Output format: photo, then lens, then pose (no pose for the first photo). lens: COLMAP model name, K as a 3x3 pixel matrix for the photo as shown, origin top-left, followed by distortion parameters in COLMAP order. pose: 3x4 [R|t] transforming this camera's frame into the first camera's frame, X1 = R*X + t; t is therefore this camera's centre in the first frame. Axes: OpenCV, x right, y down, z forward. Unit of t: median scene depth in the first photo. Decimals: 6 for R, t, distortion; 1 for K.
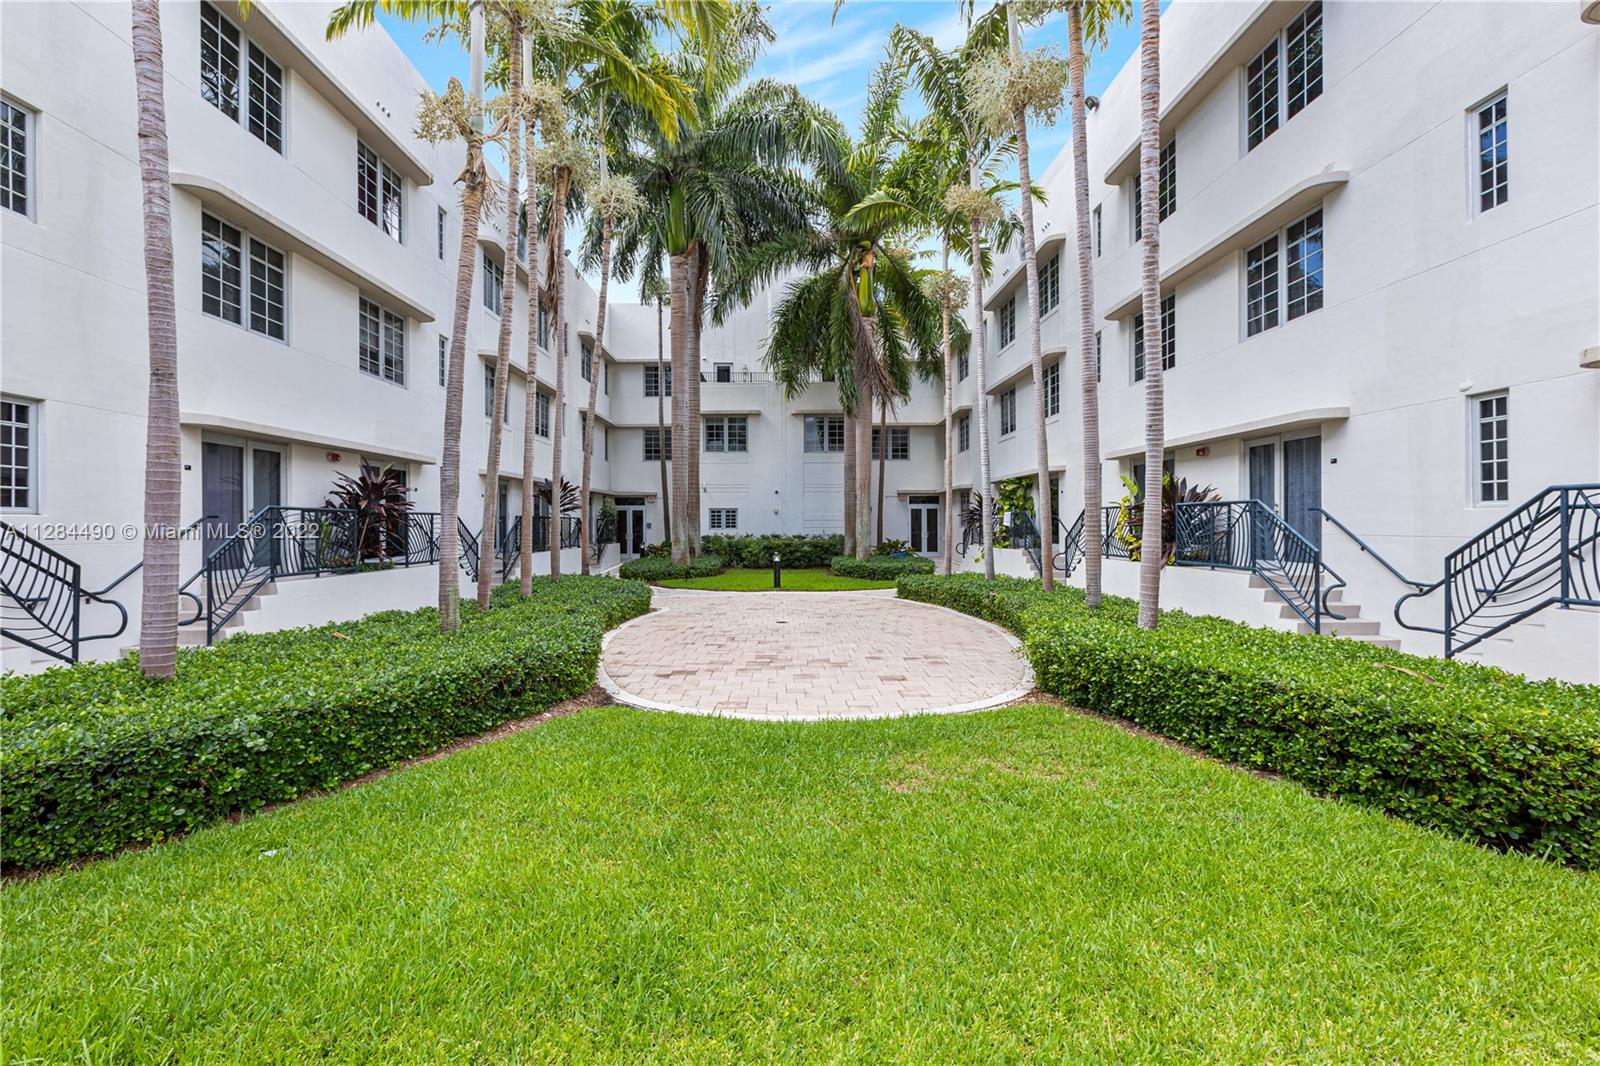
lens RADIAL K [[721.7, 0, 806.2], [0, 721.7, 531.6], [0, 0, 1]] dist [-0.000460, 0.001412]
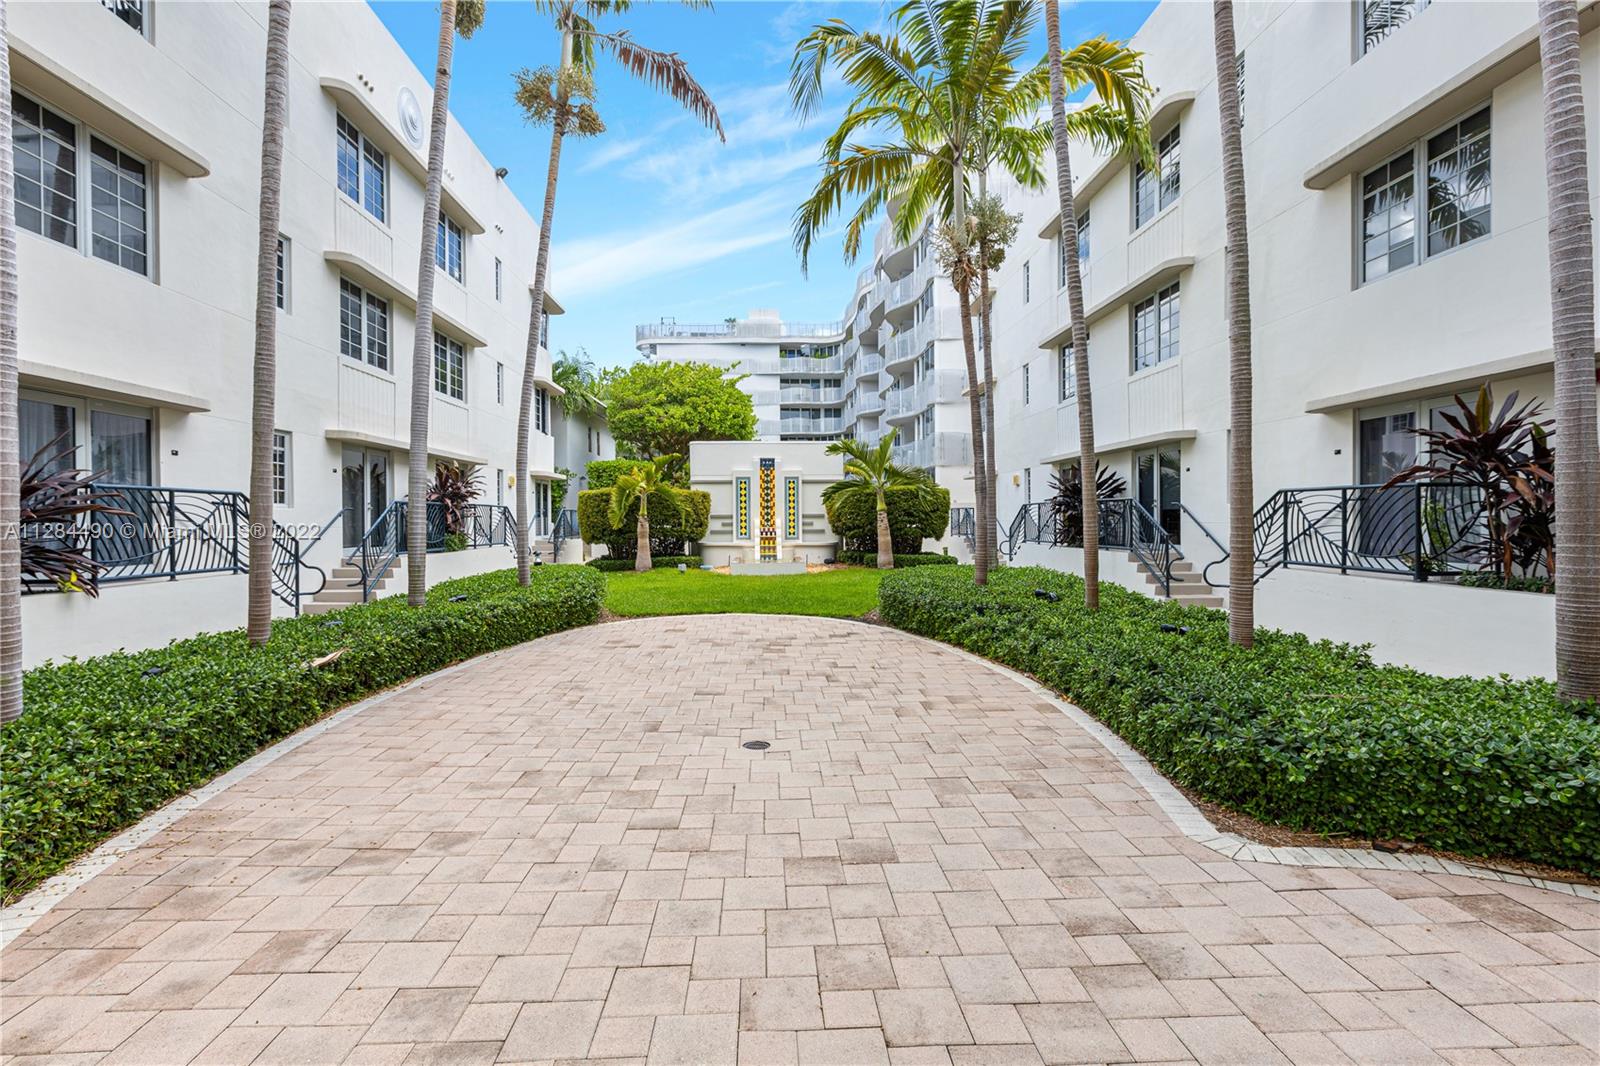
lens RADIAL K [[721.7, 0, 793.2], [0, 721.7, 523.6], [0, 0, 1]] dist [-0.000460, 0.001412]
pose [[0.999957, 0.008120, -0.004523, -0.011782], [-0.008109, 0.999964, 0.002383, -0.001092], [0.004543, -0.002347, 0.999987, 0.216276]]
